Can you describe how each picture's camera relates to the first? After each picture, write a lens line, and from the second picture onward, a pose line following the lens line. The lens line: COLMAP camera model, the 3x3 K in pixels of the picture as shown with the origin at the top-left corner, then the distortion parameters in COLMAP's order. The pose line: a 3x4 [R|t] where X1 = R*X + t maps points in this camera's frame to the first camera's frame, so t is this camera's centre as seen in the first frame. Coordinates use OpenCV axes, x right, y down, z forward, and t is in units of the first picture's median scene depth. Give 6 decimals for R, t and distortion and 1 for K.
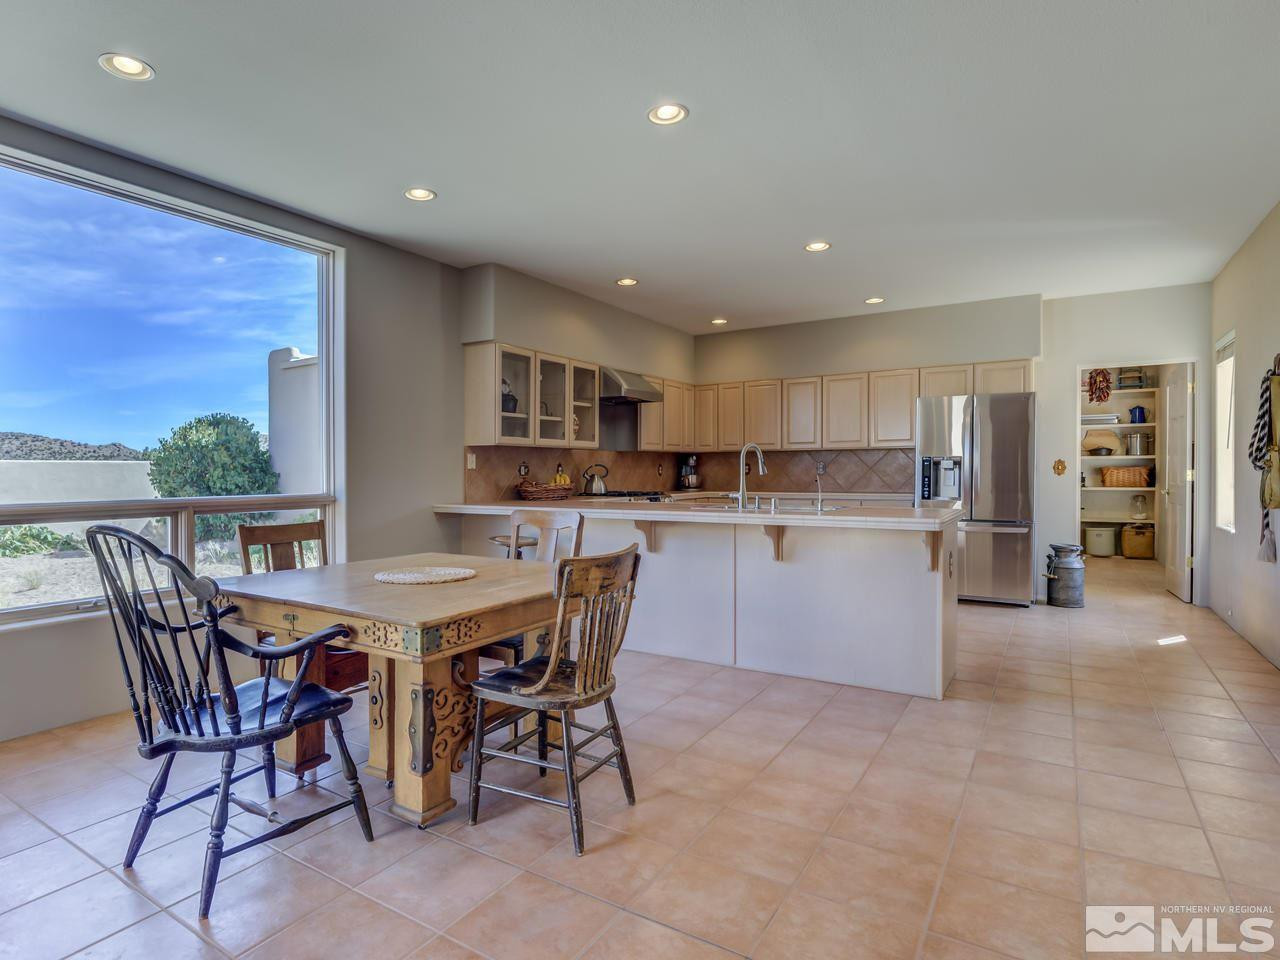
lens RADIAL K [[687.3, 0, 628.1], [0, 687.3, 476.7], [0, 0, 1]] dist [-0.001025, 0.001504]
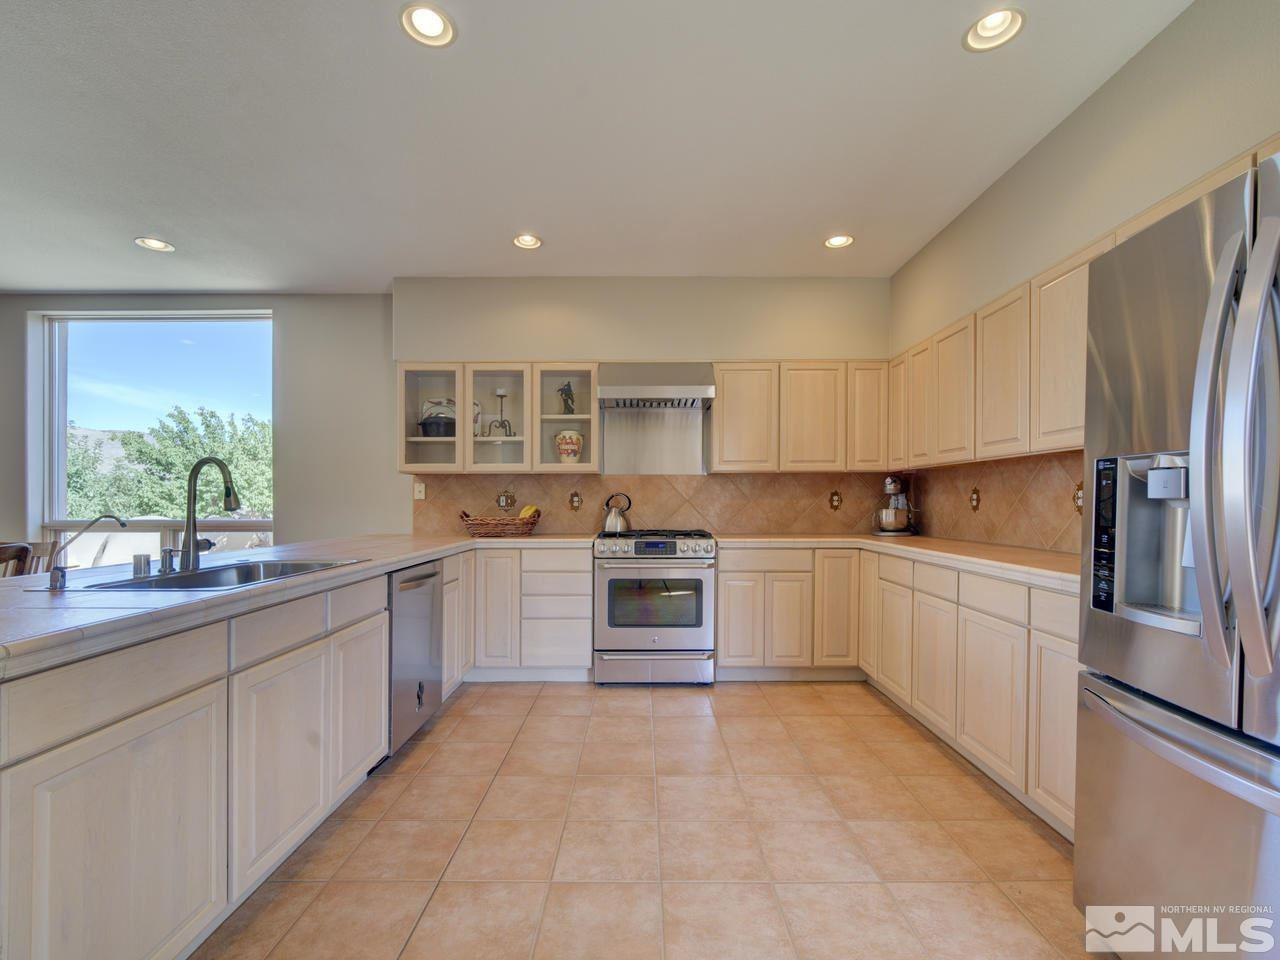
lens RADIAL K [[581.7, 0, 634.1], [0, 581.7, 502.9], [0, 0, 1]] dist [-0.001857, 0.000053]
pose [[0.542875, 0.007981, -0.839775, 0.359937], [-0.009184, 0.999951, 0.003566, -0.006975], [0.839763, 0.005777, 0.542922, 0.479889]]
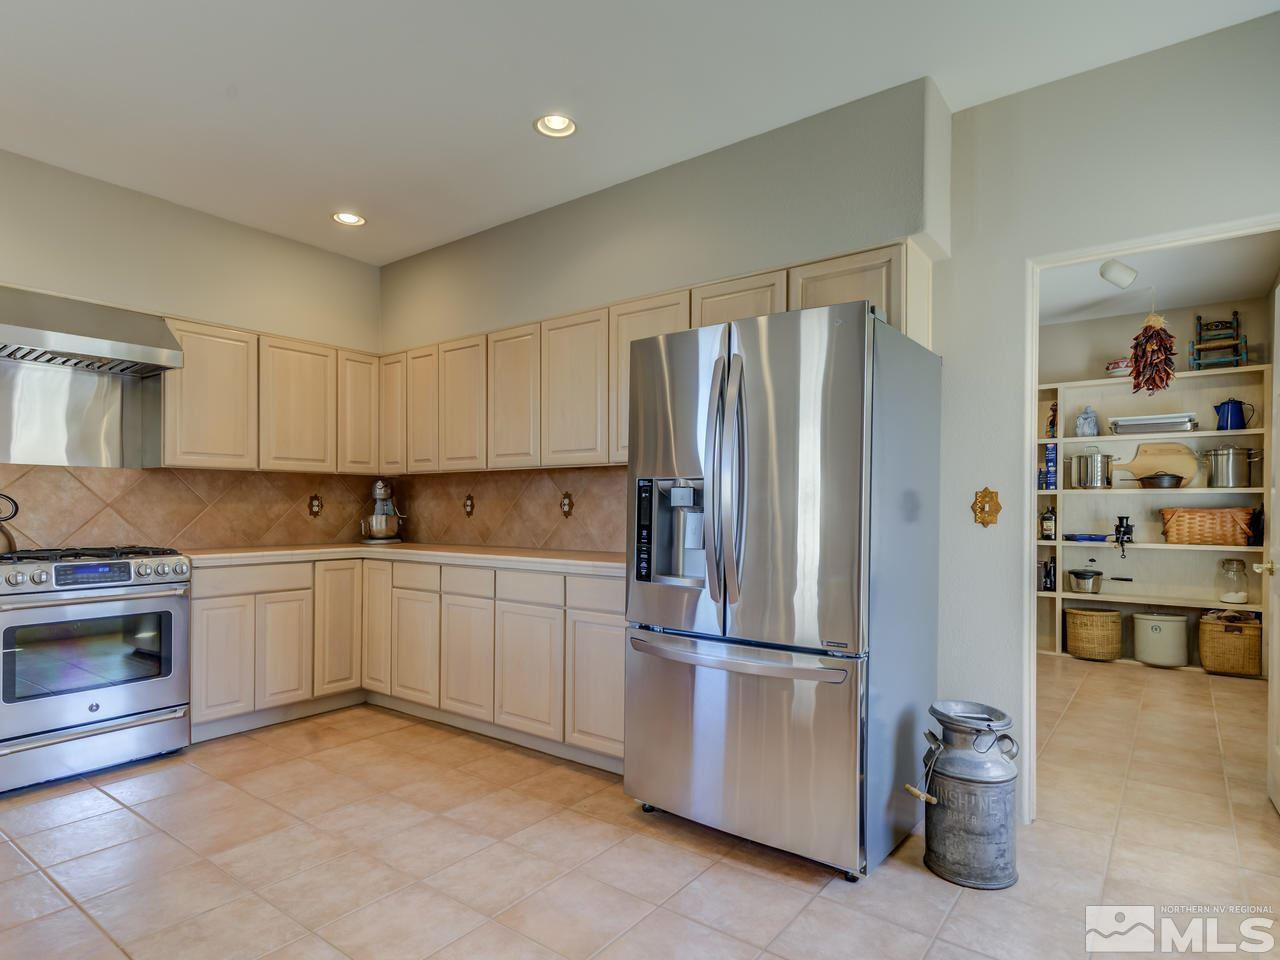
lens RADIAL K [[721.5, 0, 641.6], [0, 721.5, 506.1], [0, 0, 1]] dist [0.026934, -0.001958]
pose [[0.997361, 0.009190, -0.072014, 0.314835], [-0.009917, 0.999903, -0.009744, -0.005736], [0.071917, 0.010432, 0.997356, 0.380236]]
